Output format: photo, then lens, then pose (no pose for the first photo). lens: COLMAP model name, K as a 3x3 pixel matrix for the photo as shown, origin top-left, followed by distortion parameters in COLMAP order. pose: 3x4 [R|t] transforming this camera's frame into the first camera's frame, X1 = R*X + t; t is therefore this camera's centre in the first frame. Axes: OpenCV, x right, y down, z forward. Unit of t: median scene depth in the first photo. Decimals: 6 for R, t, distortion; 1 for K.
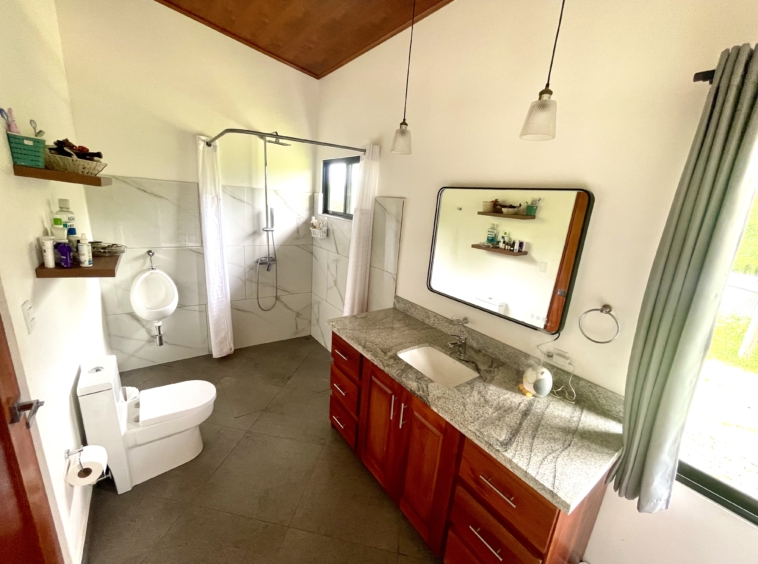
lens RADIAL K [[308.2, 0, 376.0], [0, 308.2, 282.1], [0, 0, 1]] dist [0.001443, 0.000366]
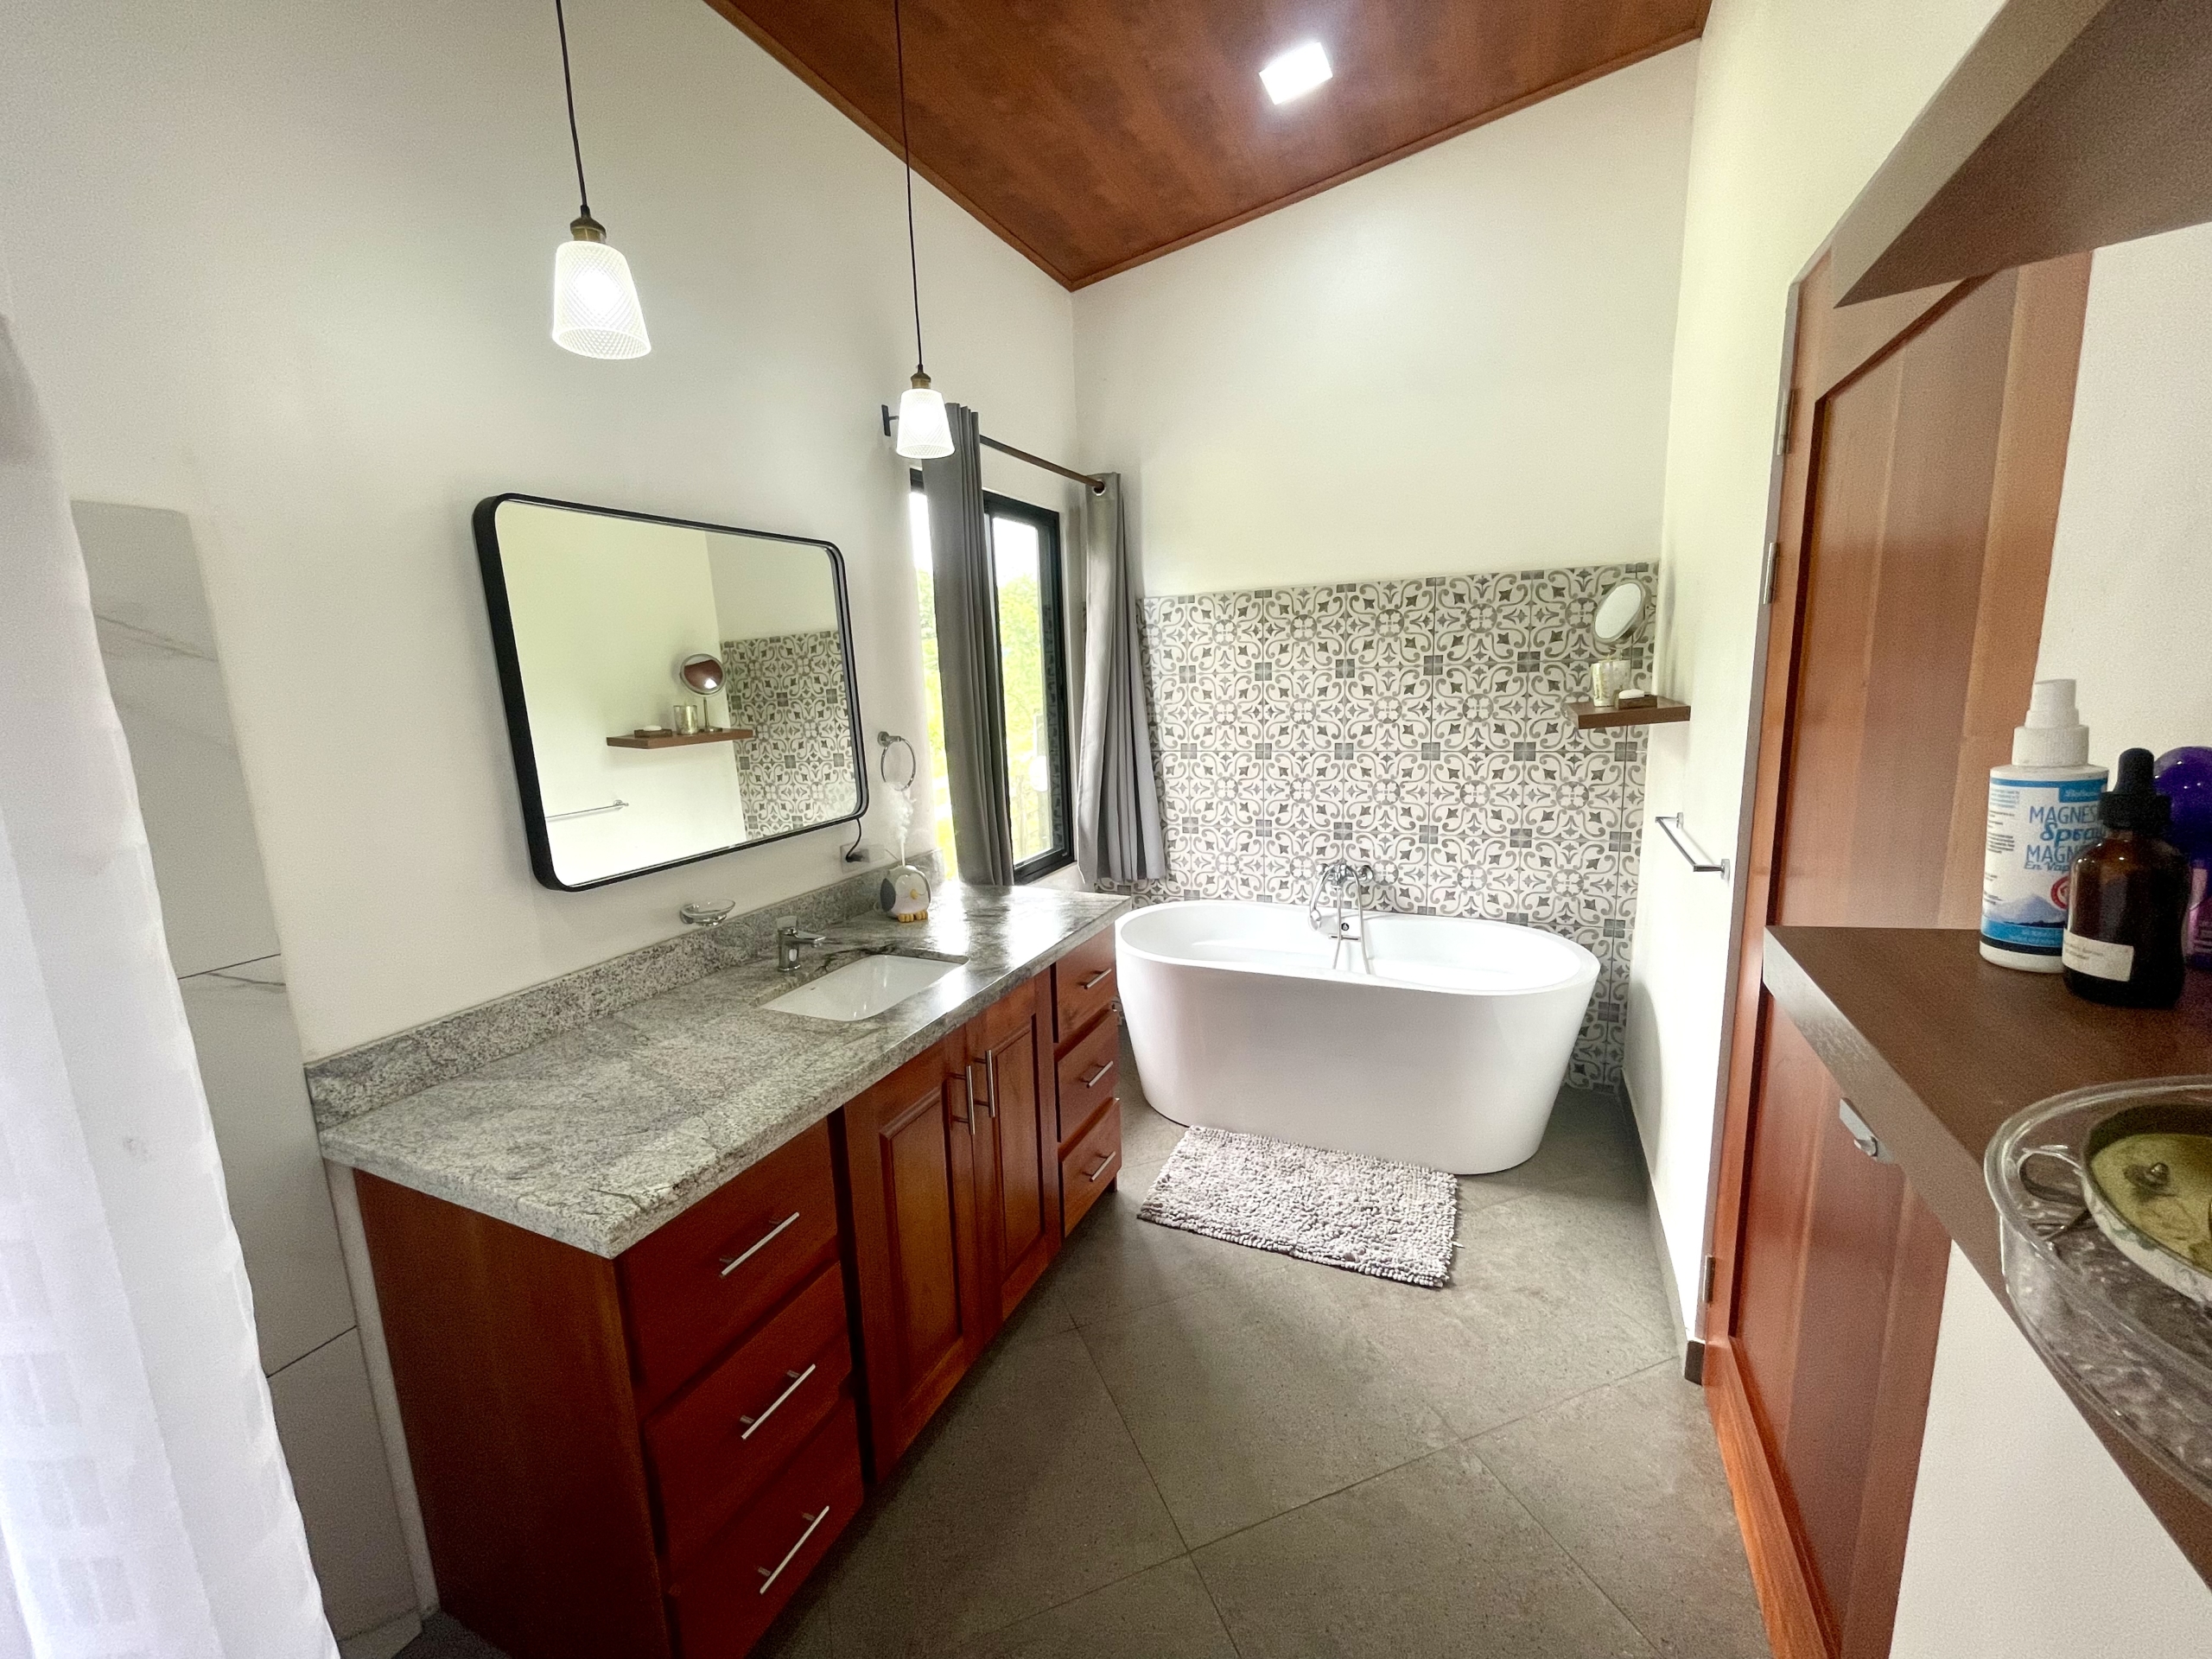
lens RADIAL K [[893.0, 0, 1101.6], [0, 893.0, 831.1], [0, 0, 1]] dist [0.002720, 0.000384]
pose [[-0.490533, -0.245997, 0.835980, -0.818026], [0.186435, 0.907490, 0.376436, -0.278642], [-0.851245, 0.340510, -0.399292, 1.031618]]
